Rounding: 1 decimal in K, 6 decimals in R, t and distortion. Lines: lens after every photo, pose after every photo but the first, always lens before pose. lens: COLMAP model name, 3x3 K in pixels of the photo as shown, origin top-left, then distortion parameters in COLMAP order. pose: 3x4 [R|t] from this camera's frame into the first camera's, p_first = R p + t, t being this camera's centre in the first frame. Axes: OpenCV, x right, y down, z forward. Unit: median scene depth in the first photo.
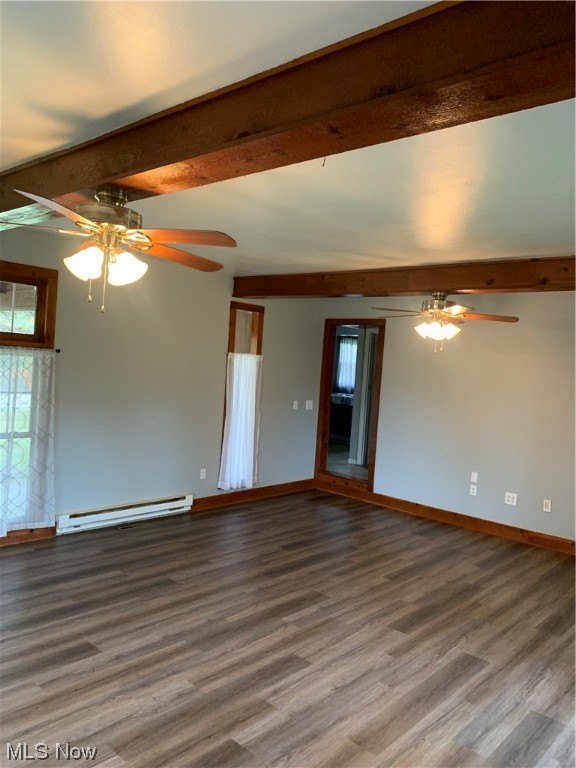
lens RADIAL K [[617.1, 0, 288.0], [0, 617.1, 384.0], [0, 0, 1]] dist [-0.001998, 0.000116]
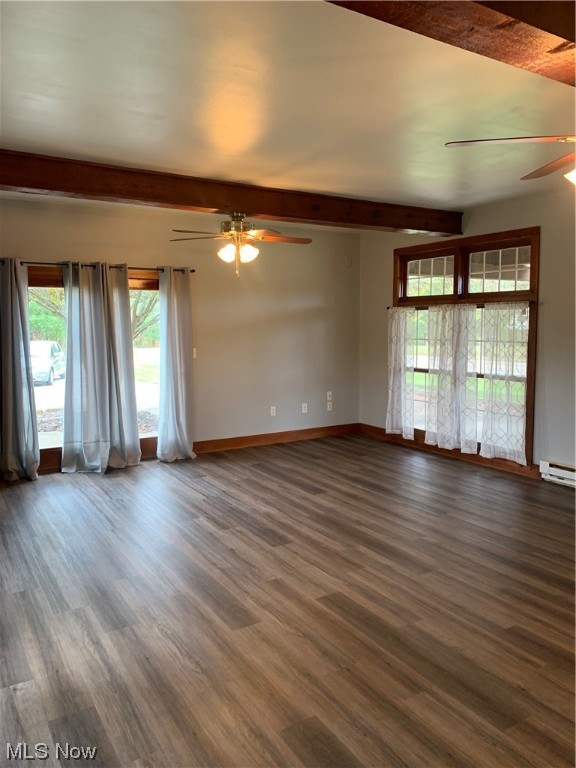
lens RADIAL K [[577.7, 0, 288.0], [0, 577.7, 384.0], [0, 0, 1]] dist [0.044846, -0.038260]
pose [[-0.290861, 0.044846, -0.955714, 1.015832], [-0.049803, 0.996837, 0.061933, 0.063324], [0.955468, 0.065611, -0.287707, 1.240009]]
